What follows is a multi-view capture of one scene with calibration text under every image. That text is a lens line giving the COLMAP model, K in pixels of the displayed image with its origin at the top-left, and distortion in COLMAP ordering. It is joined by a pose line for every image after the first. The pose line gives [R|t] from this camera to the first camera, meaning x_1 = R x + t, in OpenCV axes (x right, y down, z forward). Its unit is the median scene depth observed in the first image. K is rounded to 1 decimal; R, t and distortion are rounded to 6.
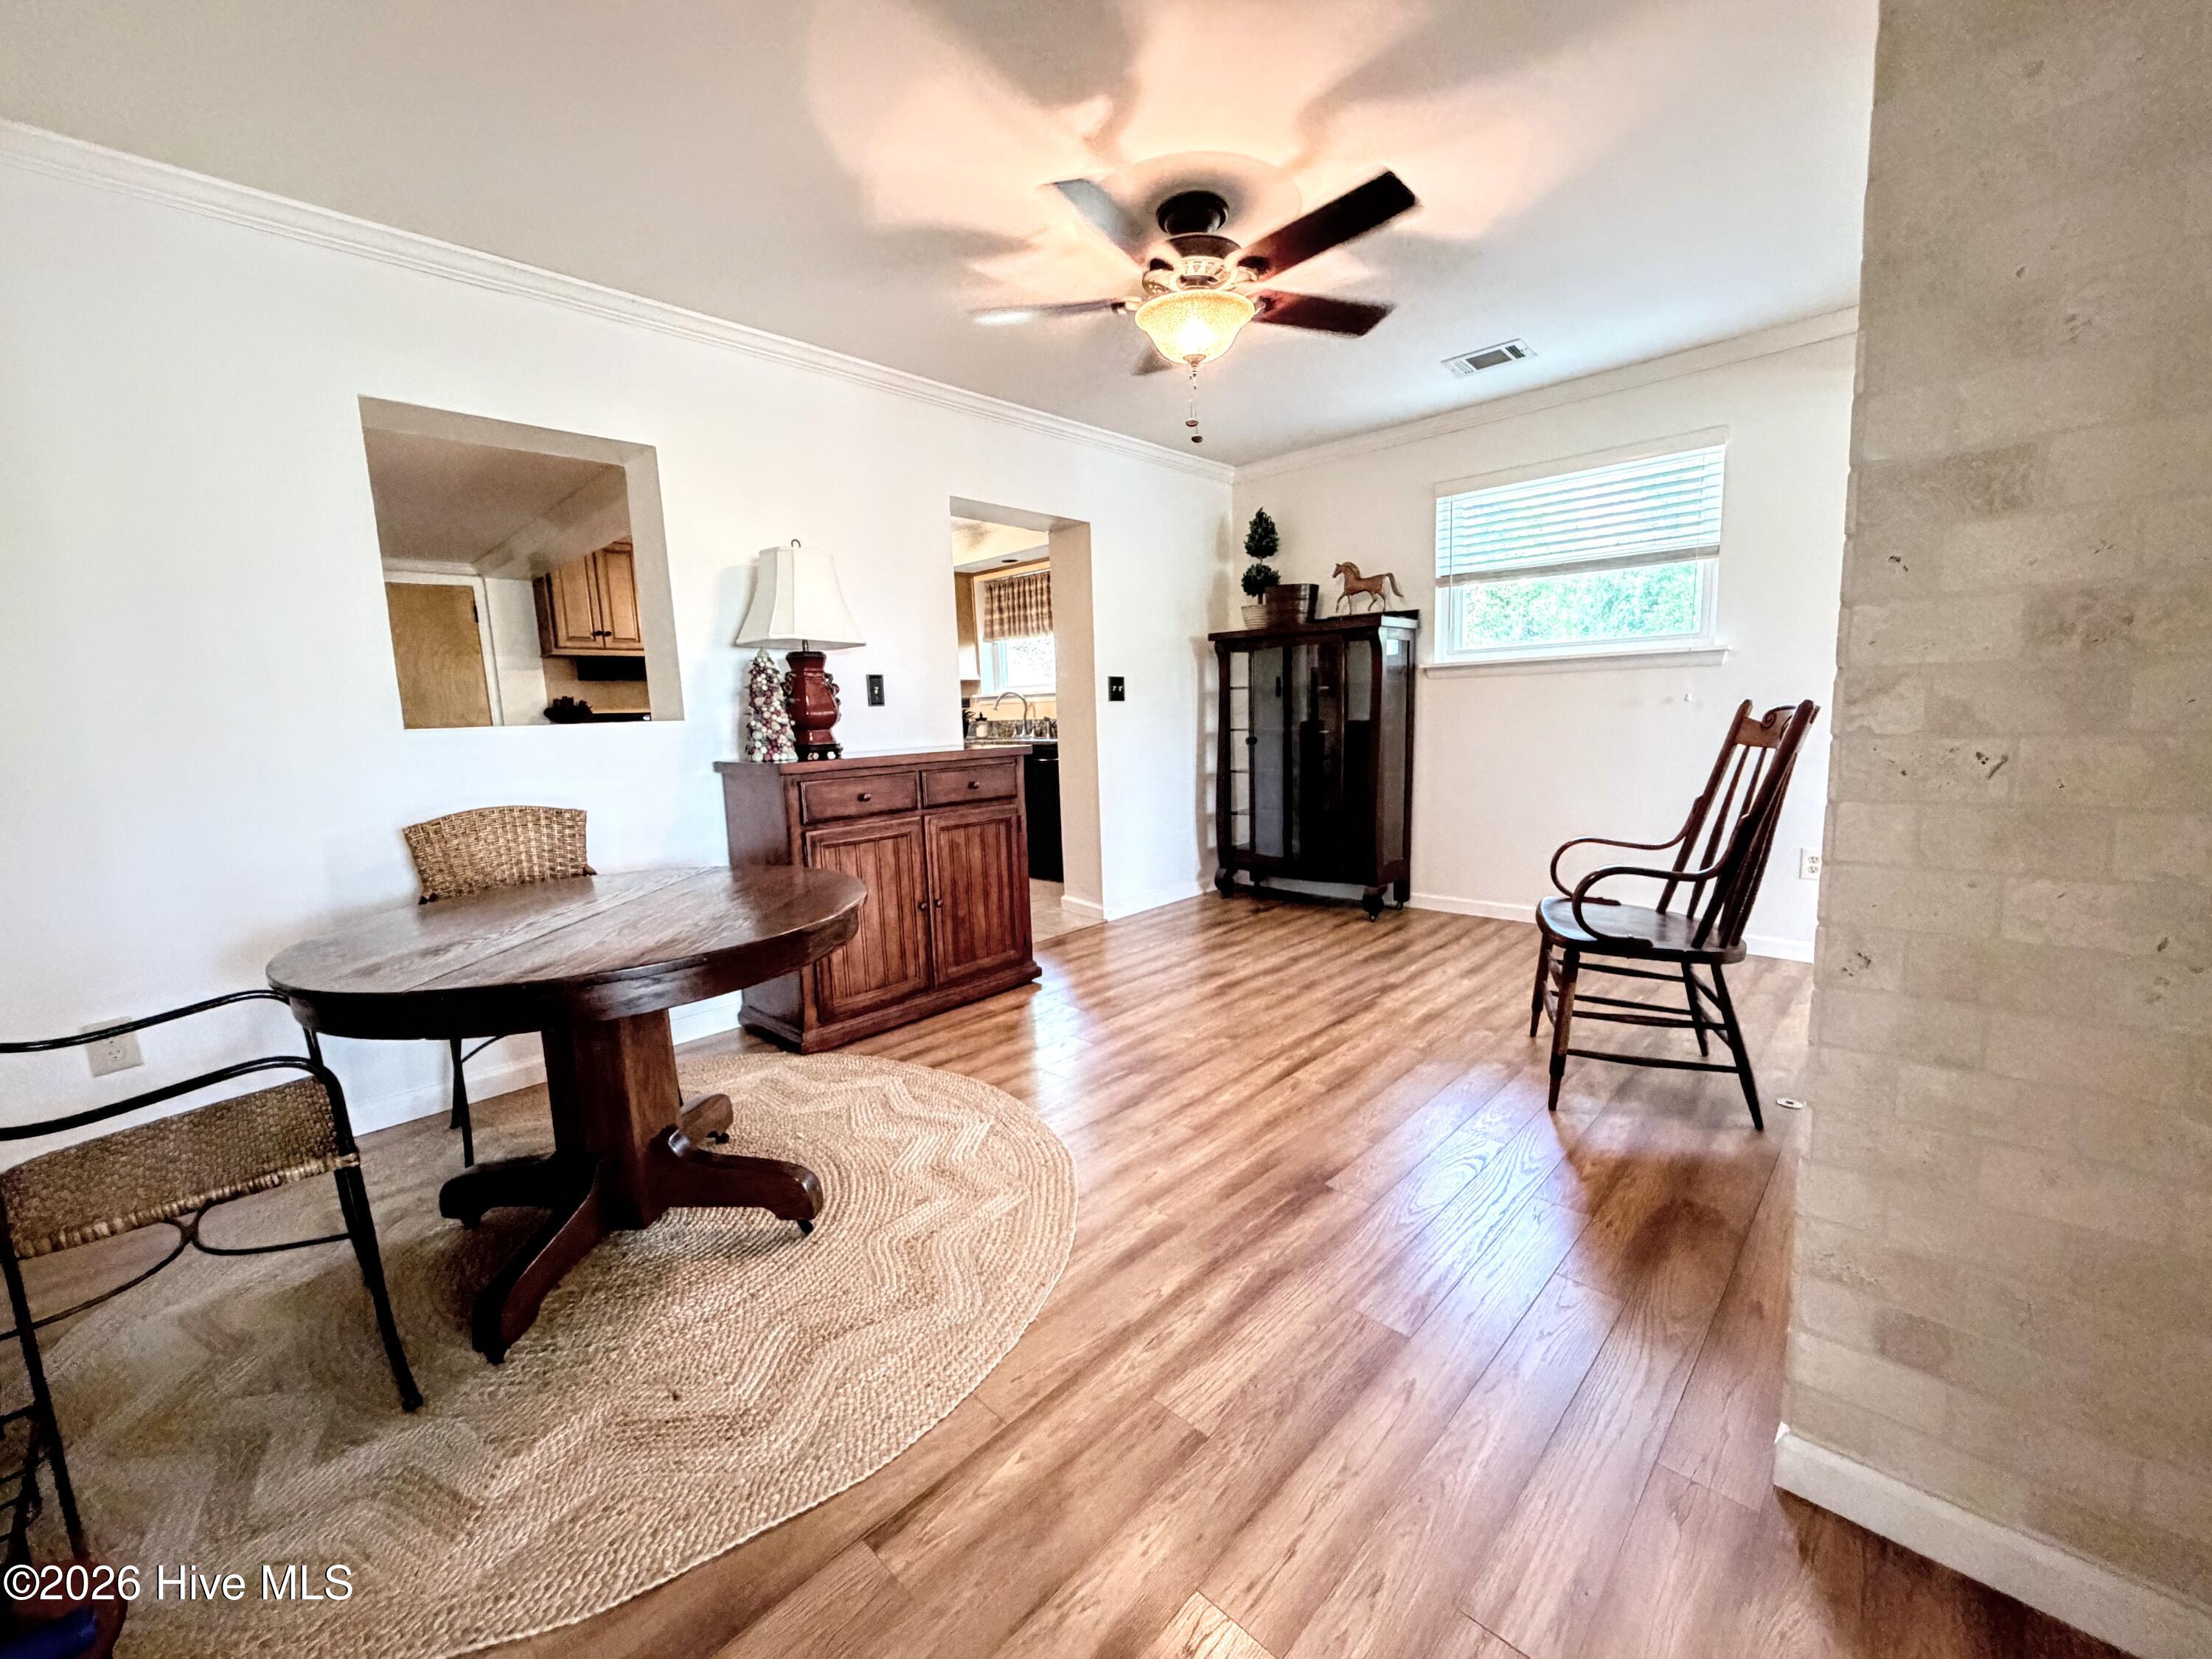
lens RADIAL K [[886.1, 0, 1106.0], [0, 886.1, 829.5], [0, 0, 1]] dist [0.000949, -0.000030]
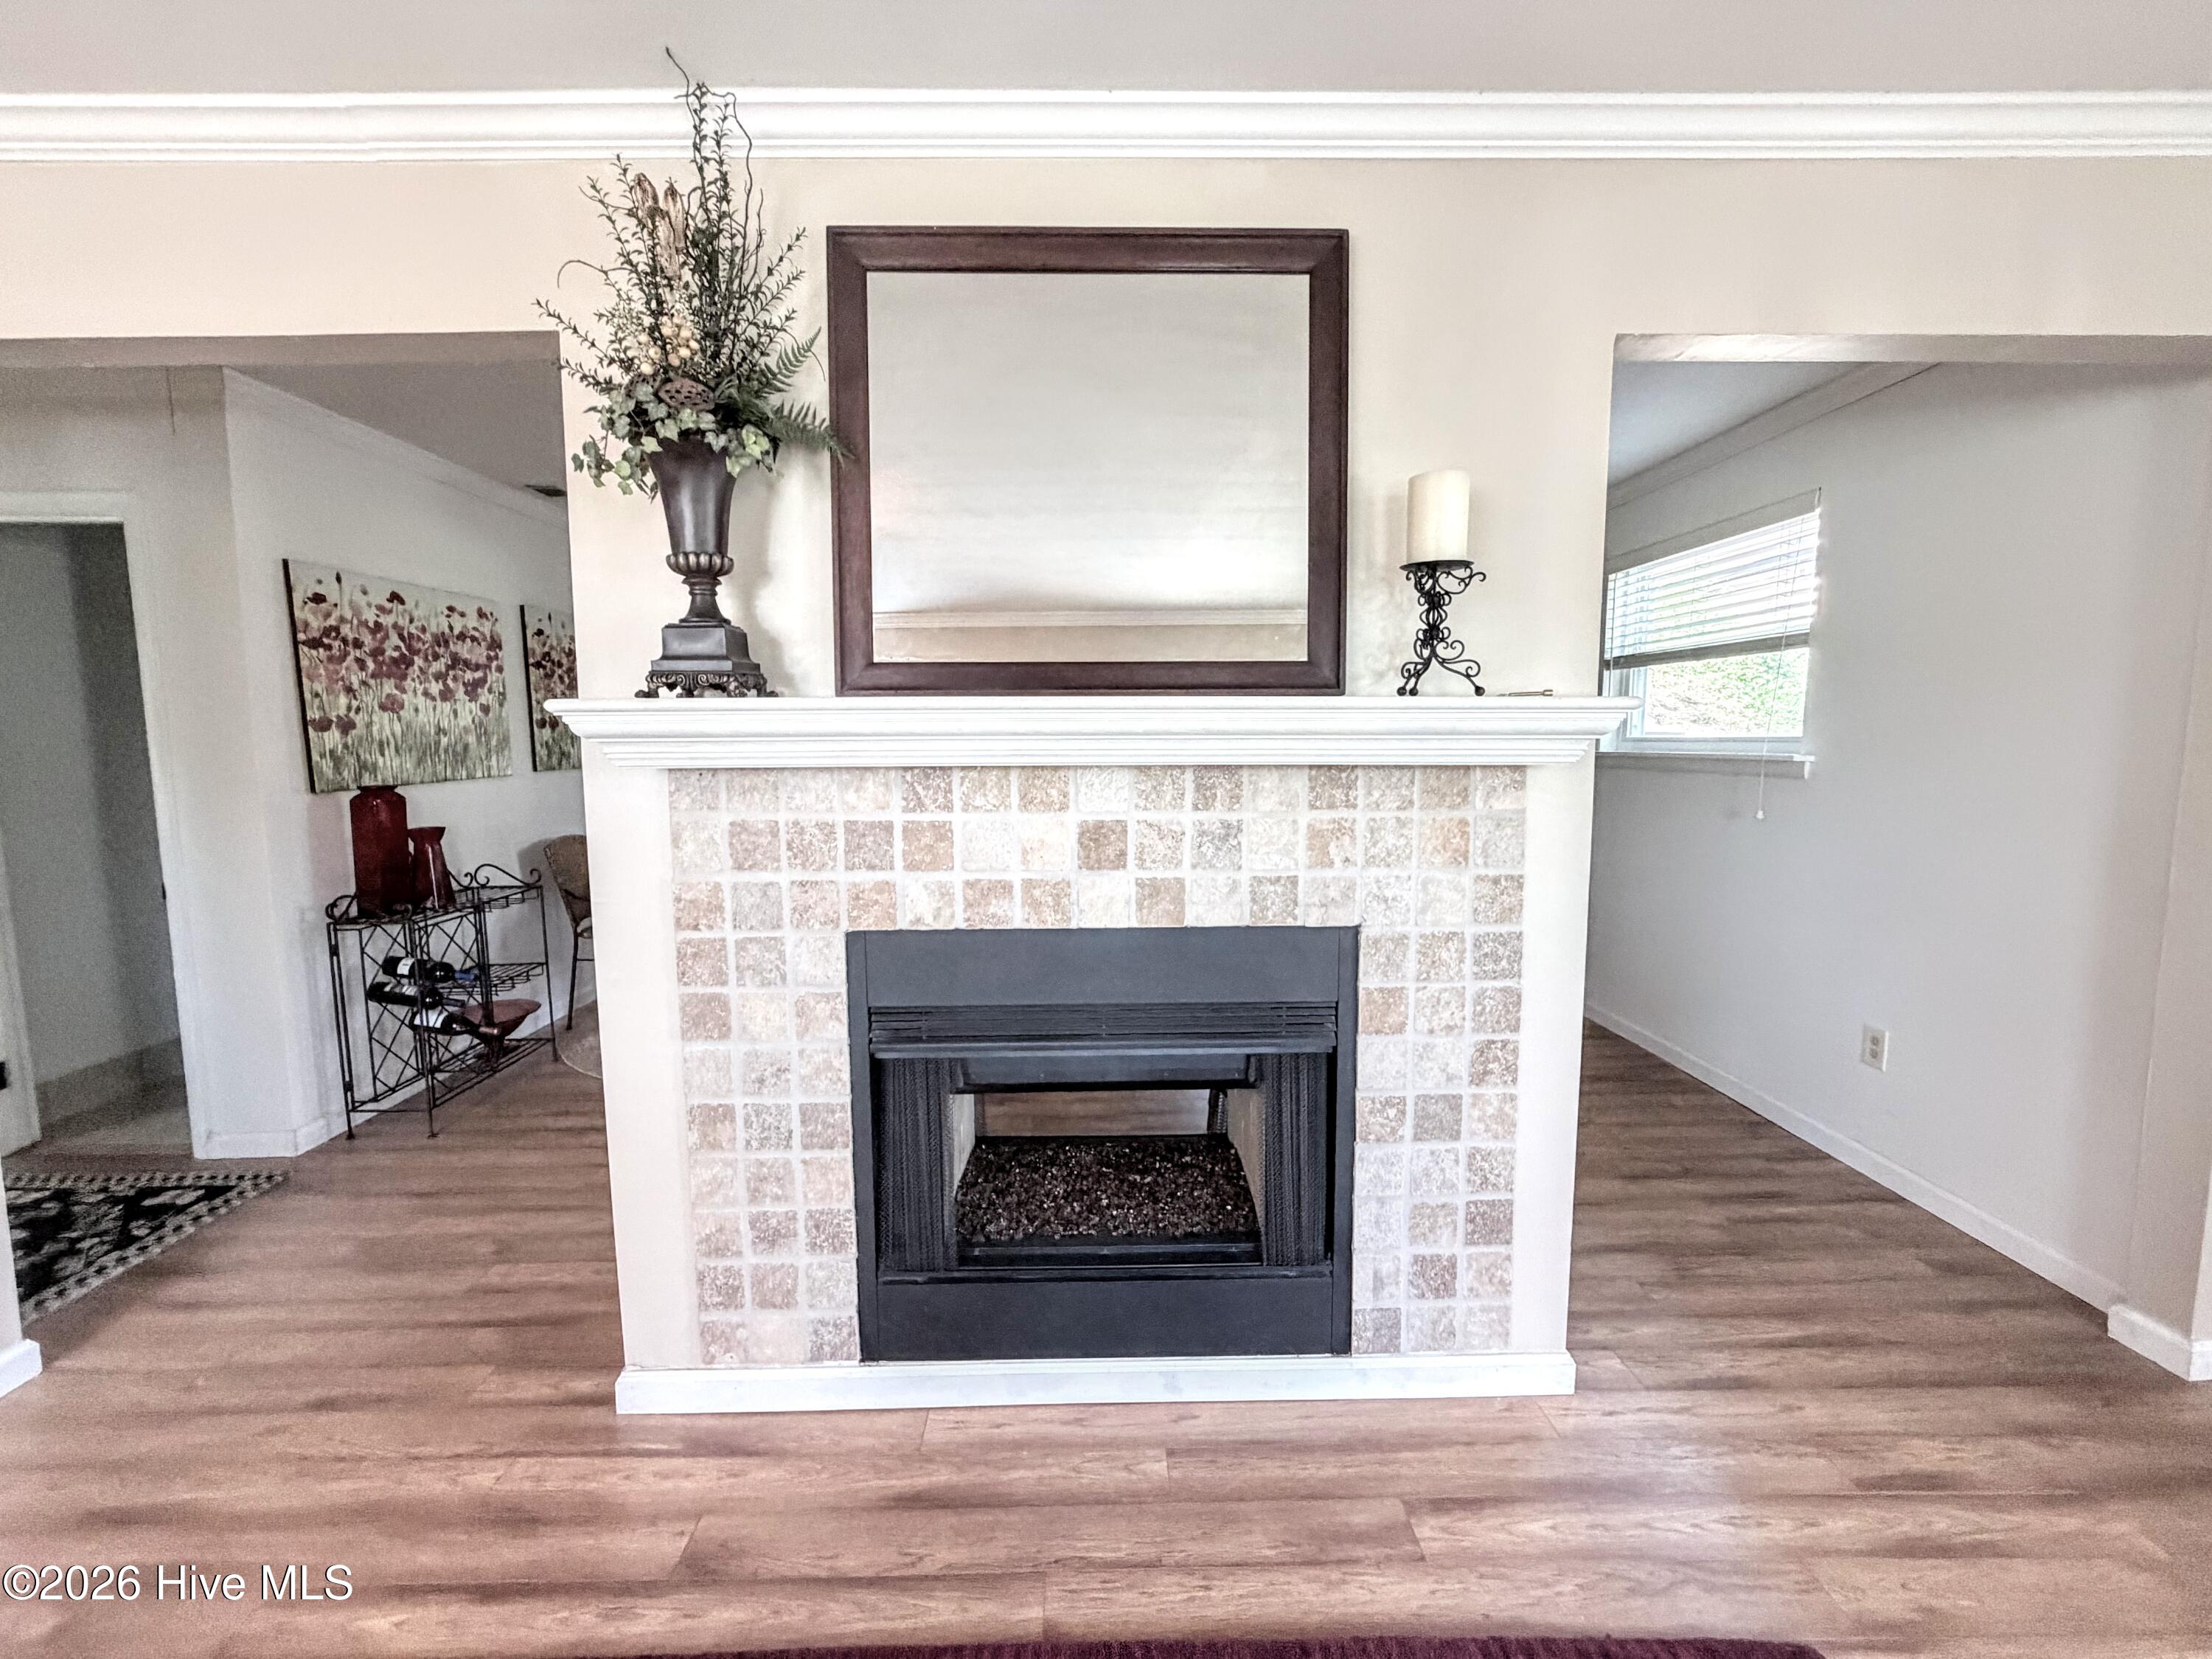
lens RADIAL K [[890.6, 0, 1099.0], [0, 890.6, 830.3], [0, 0, 1]] dist [0.001778, -0.000007]
pose [[0.699501, 0.106228, -0.706693, 0.731682], [-0.119772, 0.992329, 0.030610, -0.077429], [0.704524, 0.063230, 0.706858, -0.020303]]
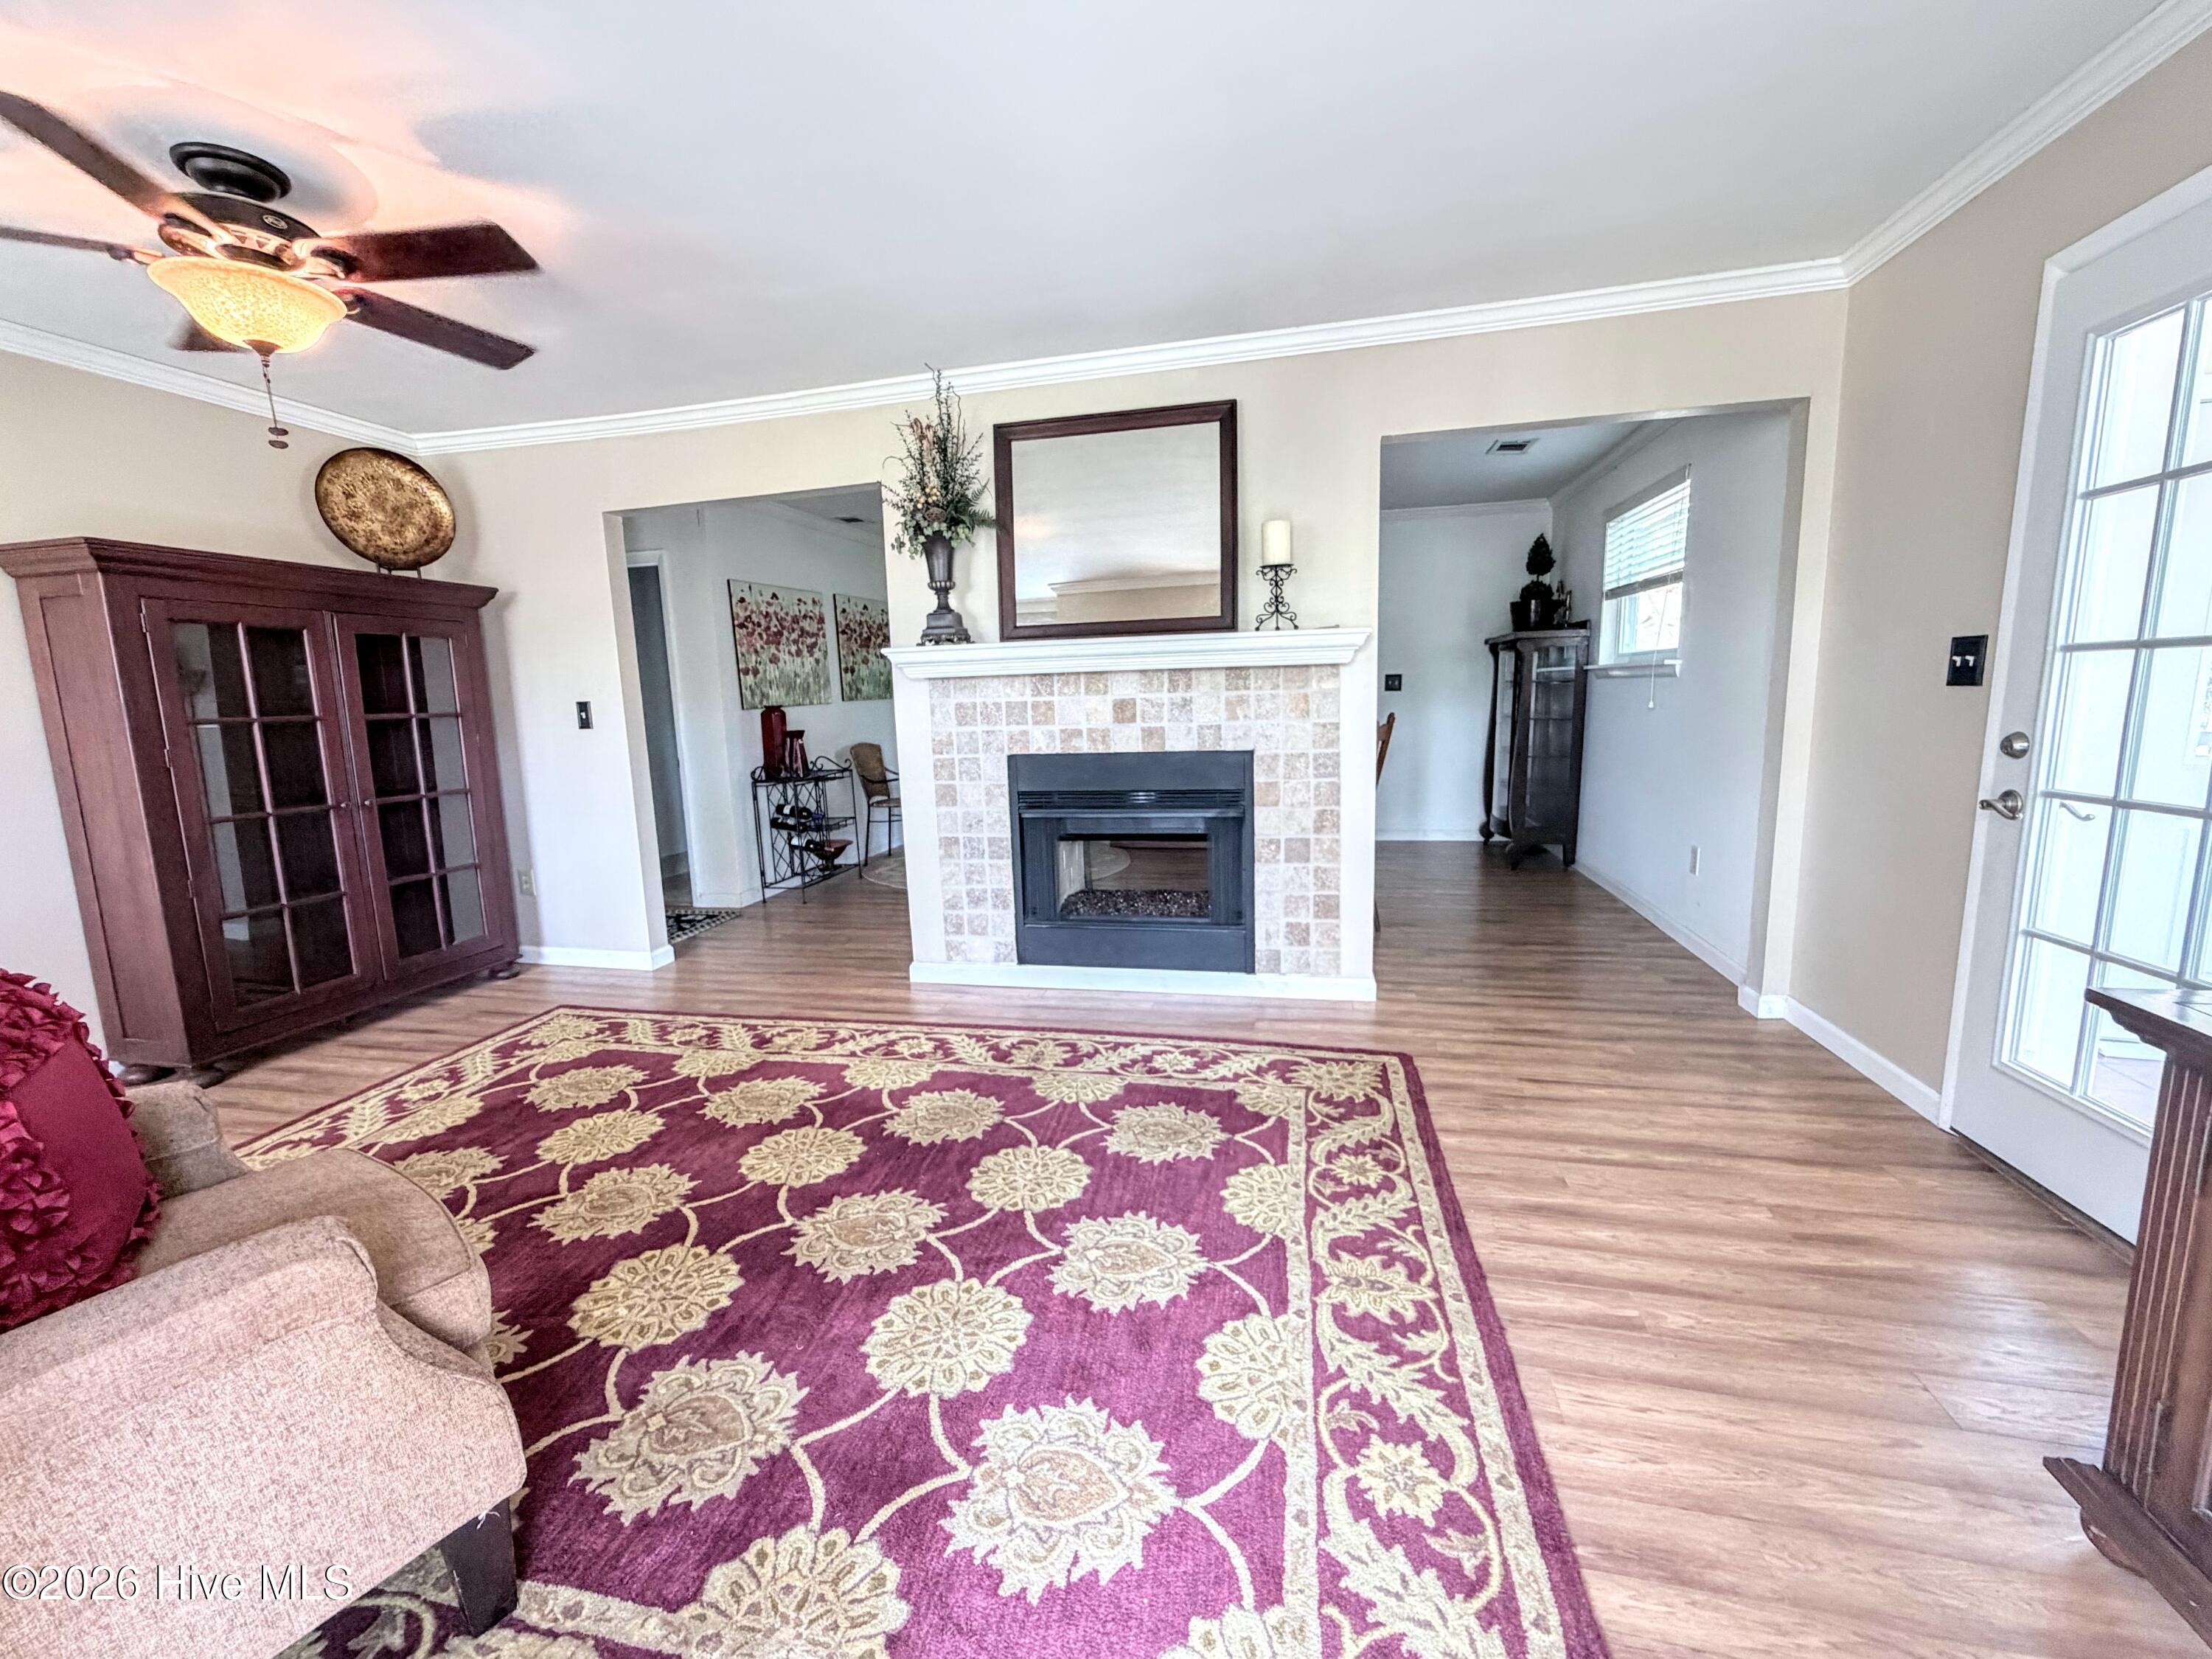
lens RADIAL K [[893.4, 0, 1099.1], [0, 893.4, 830.5], [0, 0, 1]] dist [0.000649, 0.000203]
pose [[0.506743, 0.154053, -0.848221, 1.177102], [-0.106460, 0.987556, 0.115758, -0.040765], [0.855499, 0.031642, 0.516837, -0.186700]]
